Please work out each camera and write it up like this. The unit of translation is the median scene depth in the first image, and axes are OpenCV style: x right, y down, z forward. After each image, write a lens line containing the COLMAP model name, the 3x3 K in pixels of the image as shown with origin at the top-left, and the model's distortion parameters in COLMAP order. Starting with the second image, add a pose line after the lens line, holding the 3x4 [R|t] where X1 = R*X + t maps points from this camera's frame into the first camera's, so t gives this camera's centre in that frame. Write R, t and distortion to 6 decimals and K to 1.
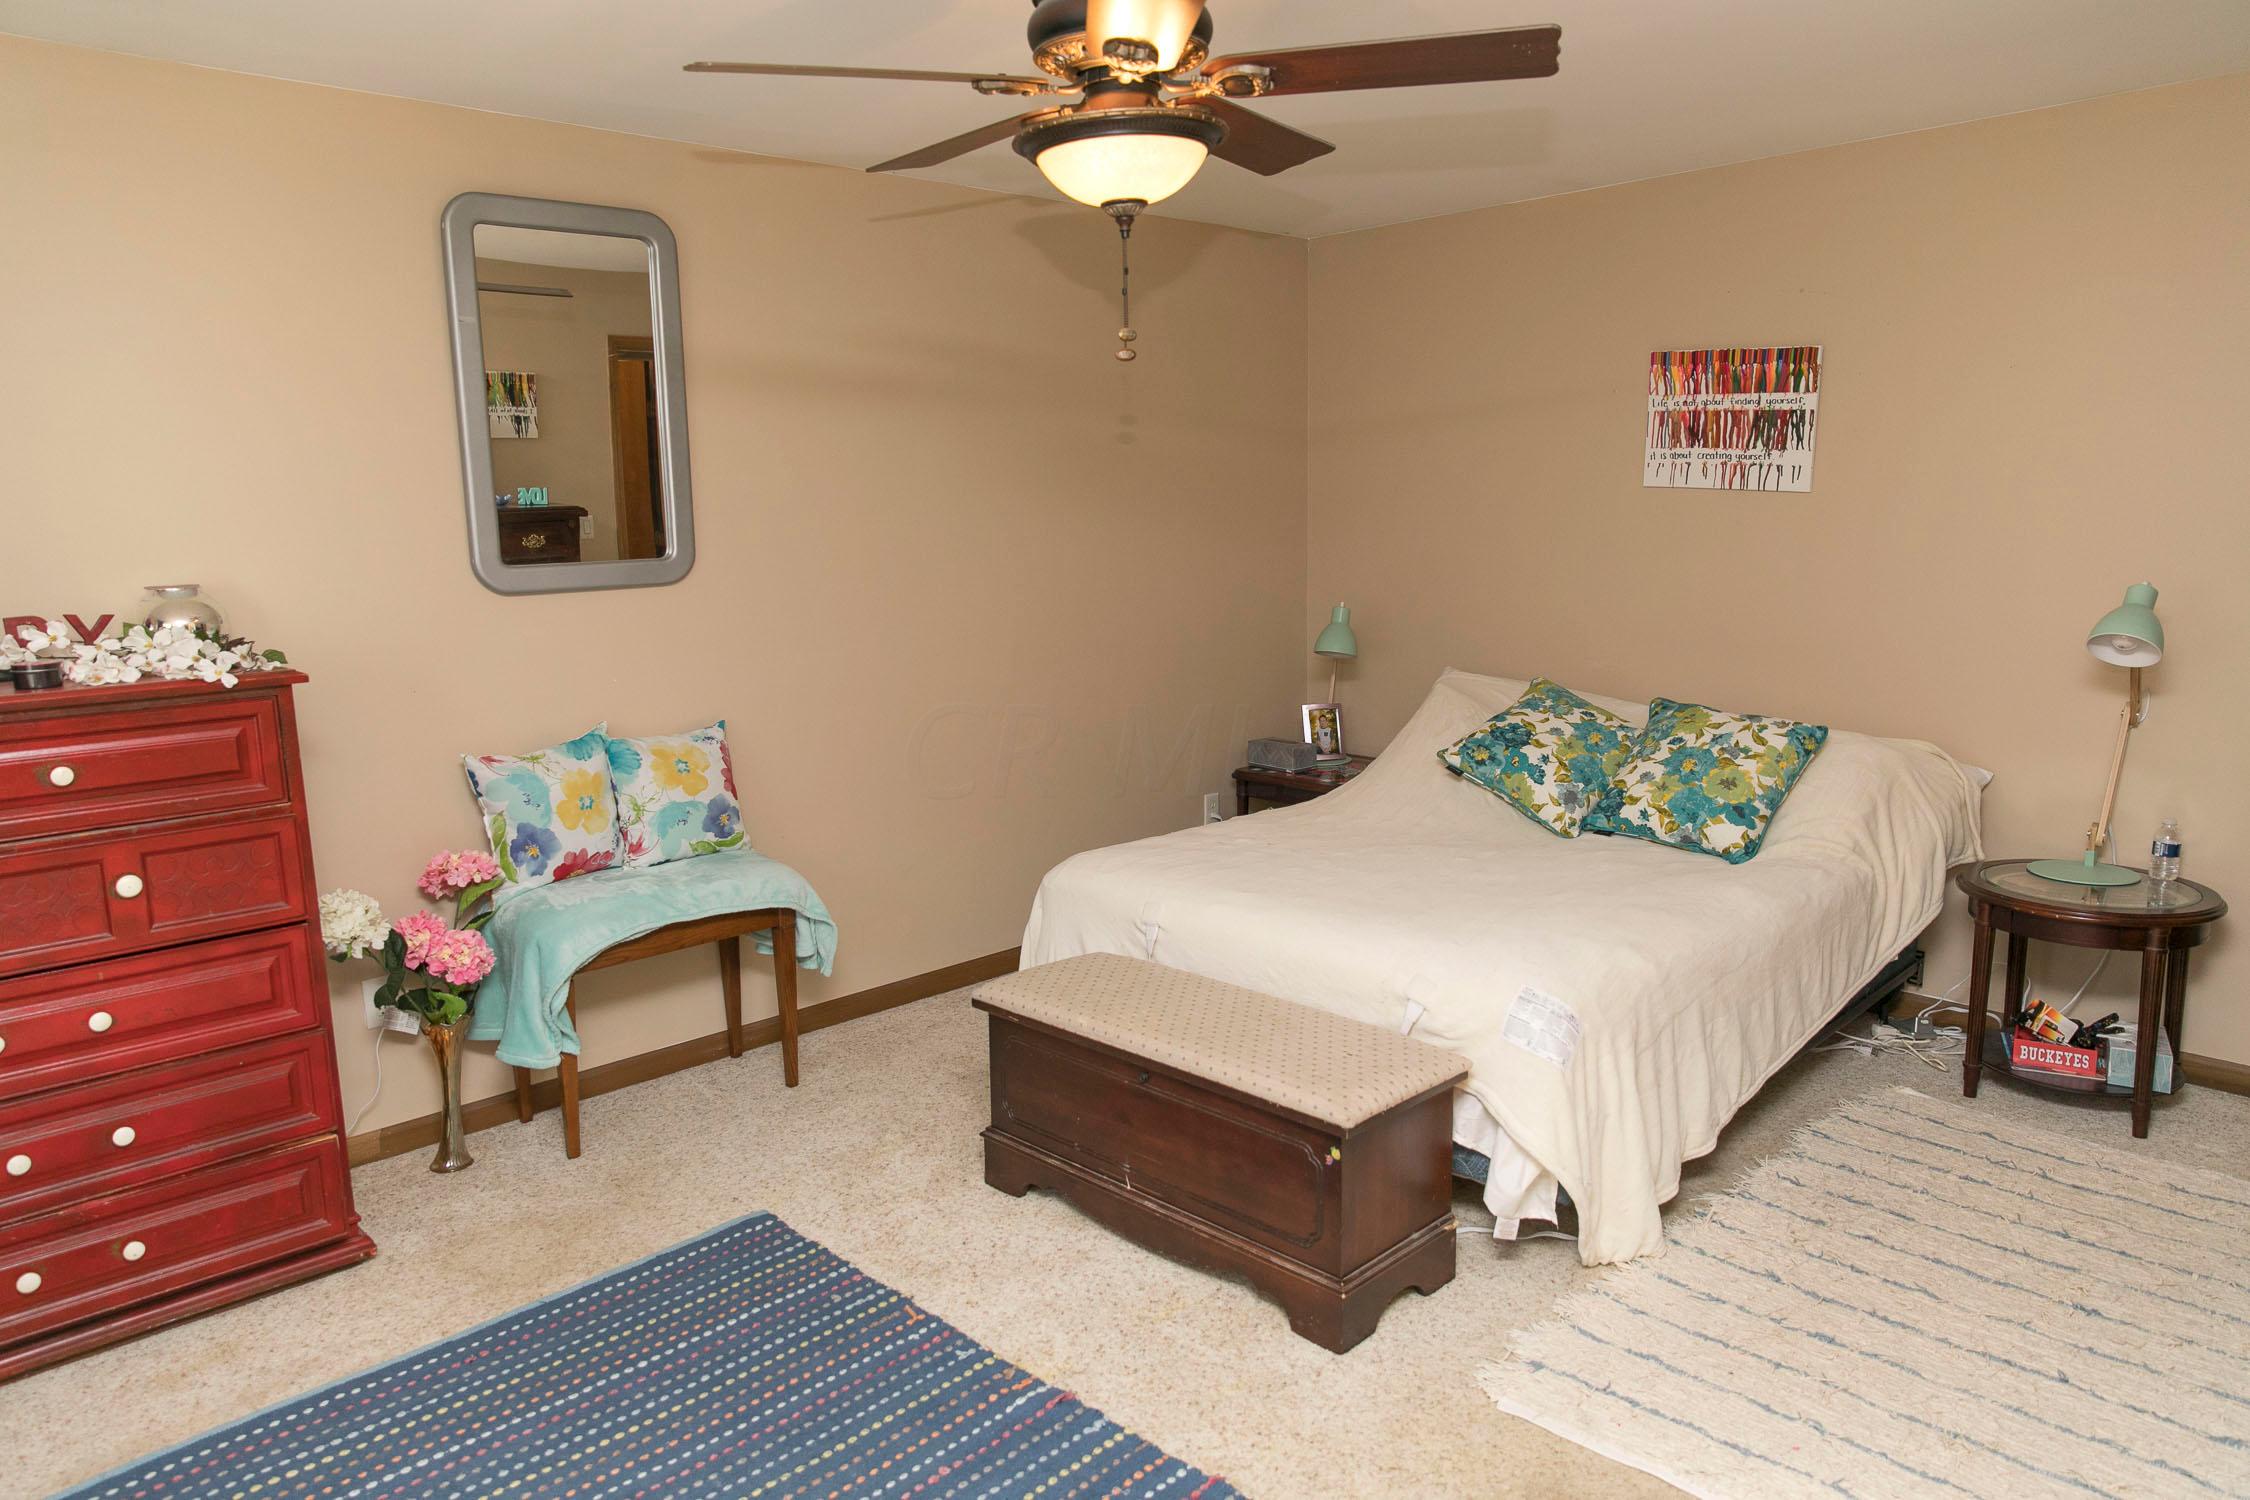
lens RADIAL K [[1508.4, 0, 1125.2], [0, 1508.4, 747.3], [0, 0, 1]] dist [0.022916, -0.007421]
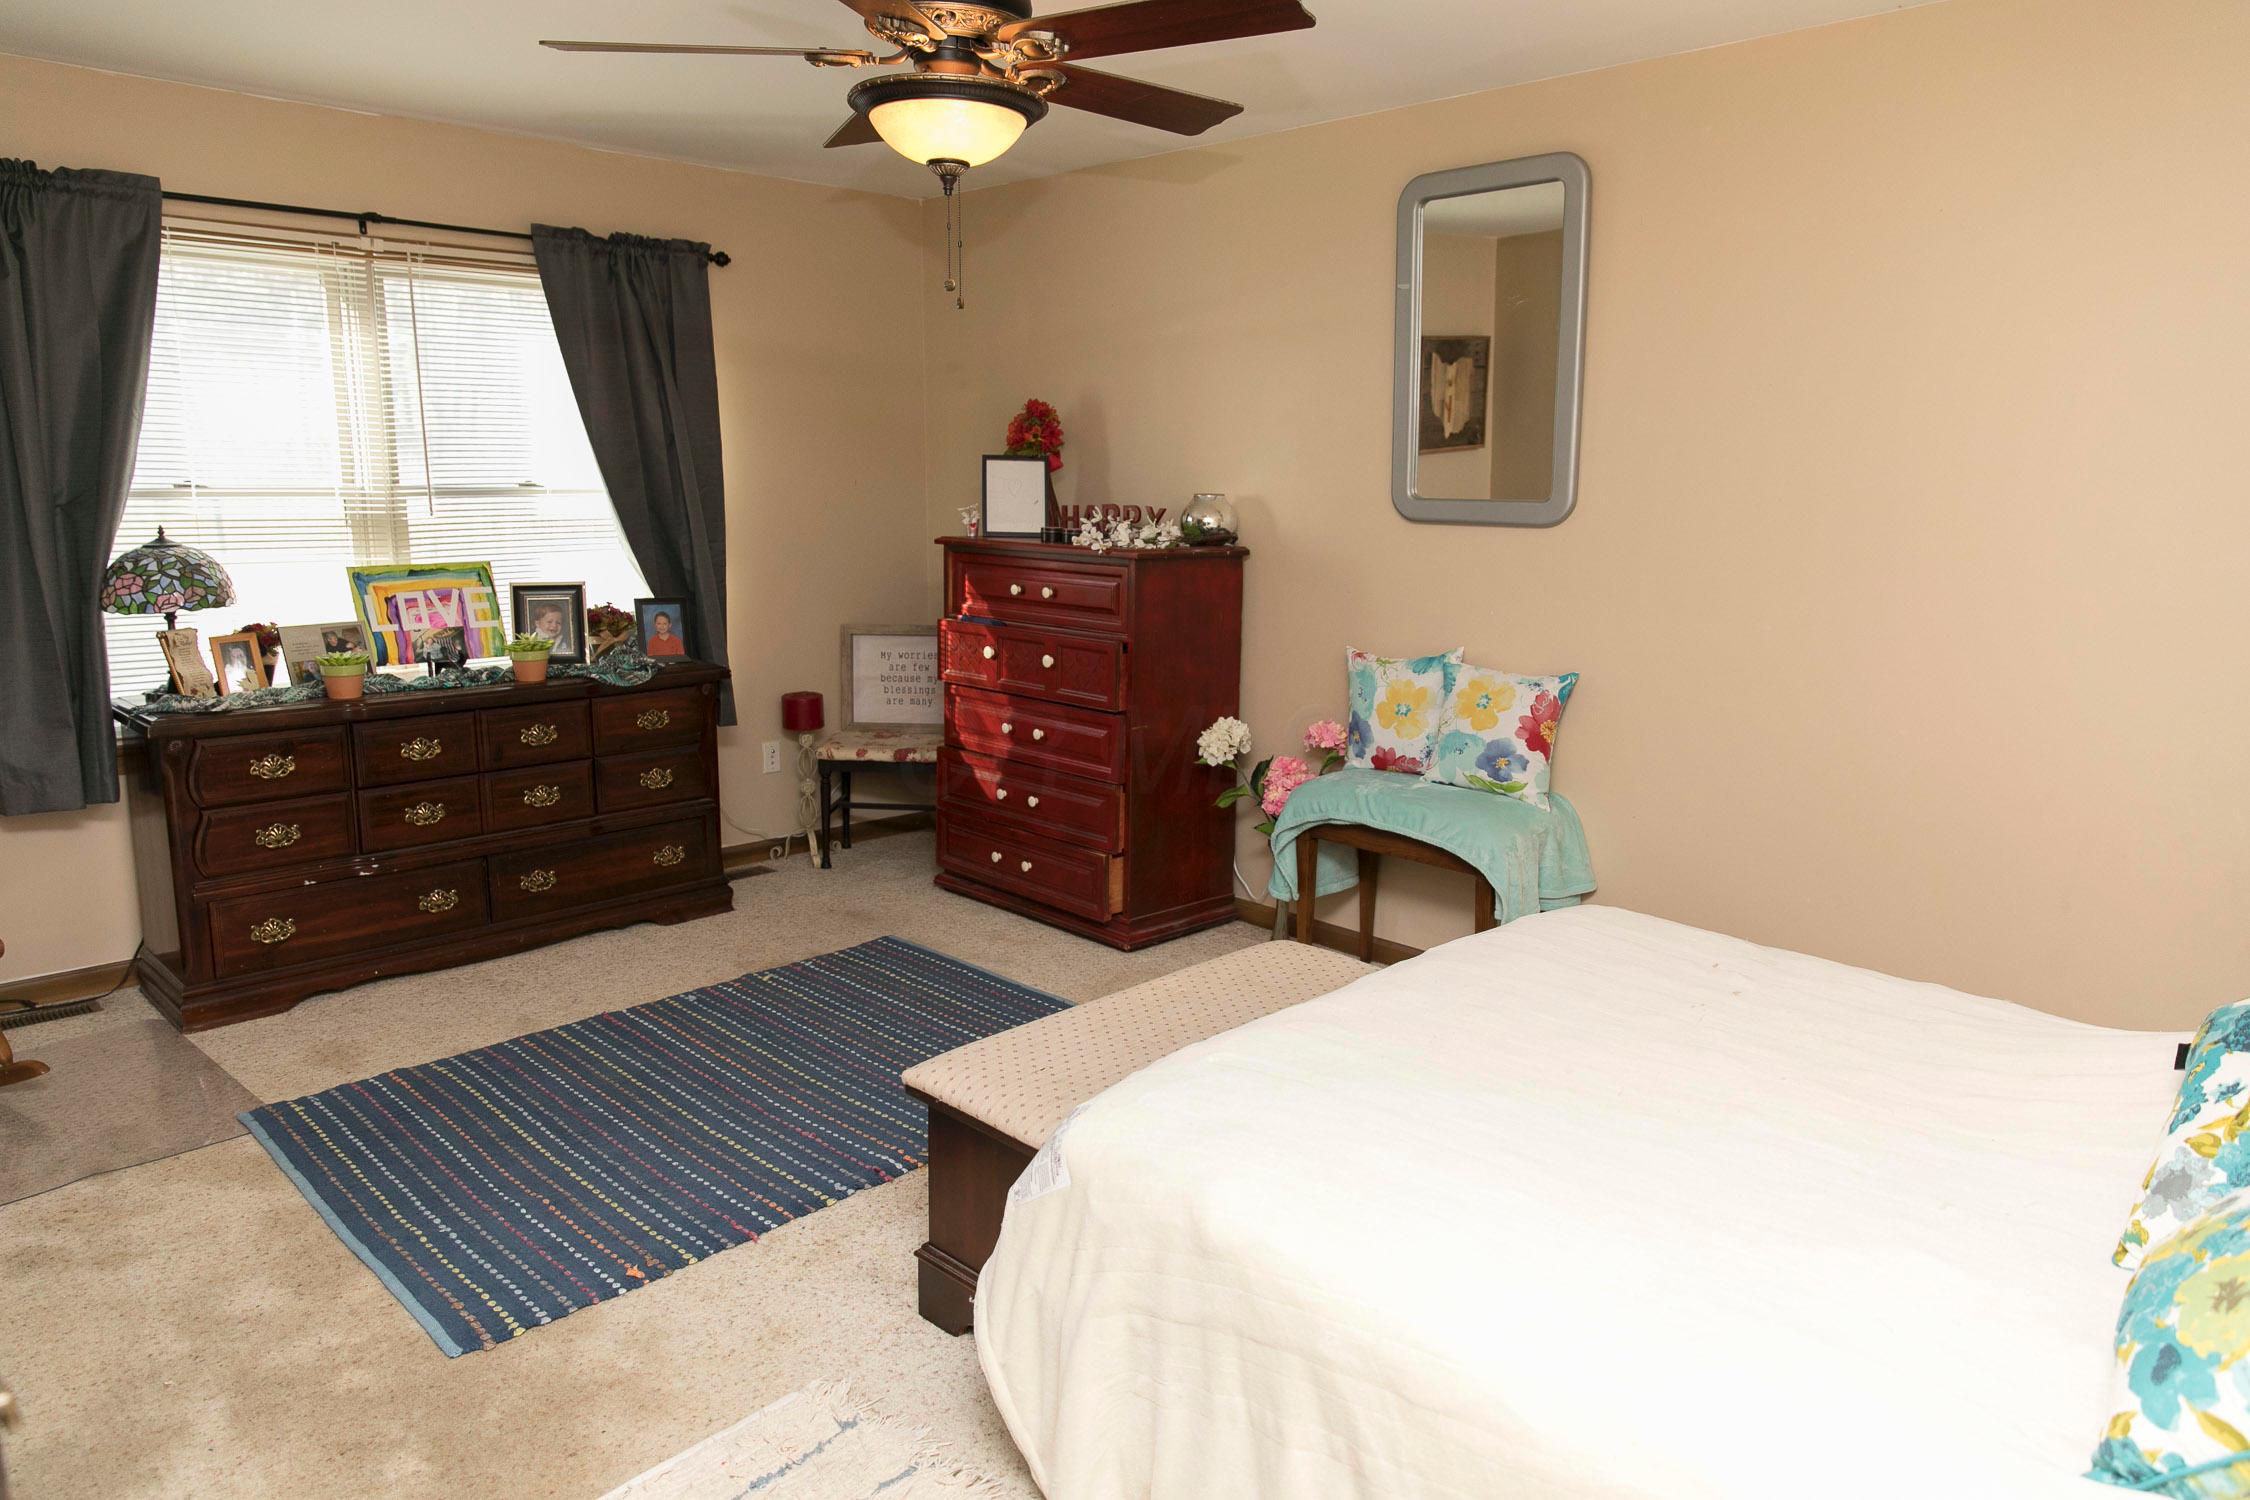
lens RADIAL K [[1508.4, 0, 1127.4], [0, 1508.4, 745.2], [0, 0, 1]] dist [0.022916, -0.007421]
pose [[0.007393, 0.209509, -0.977779, 0.775444], [-0.175927, 0.962826, 0.204975, -0.137354], [0.984375, 0.170503, 0.043976, 0.771067]]
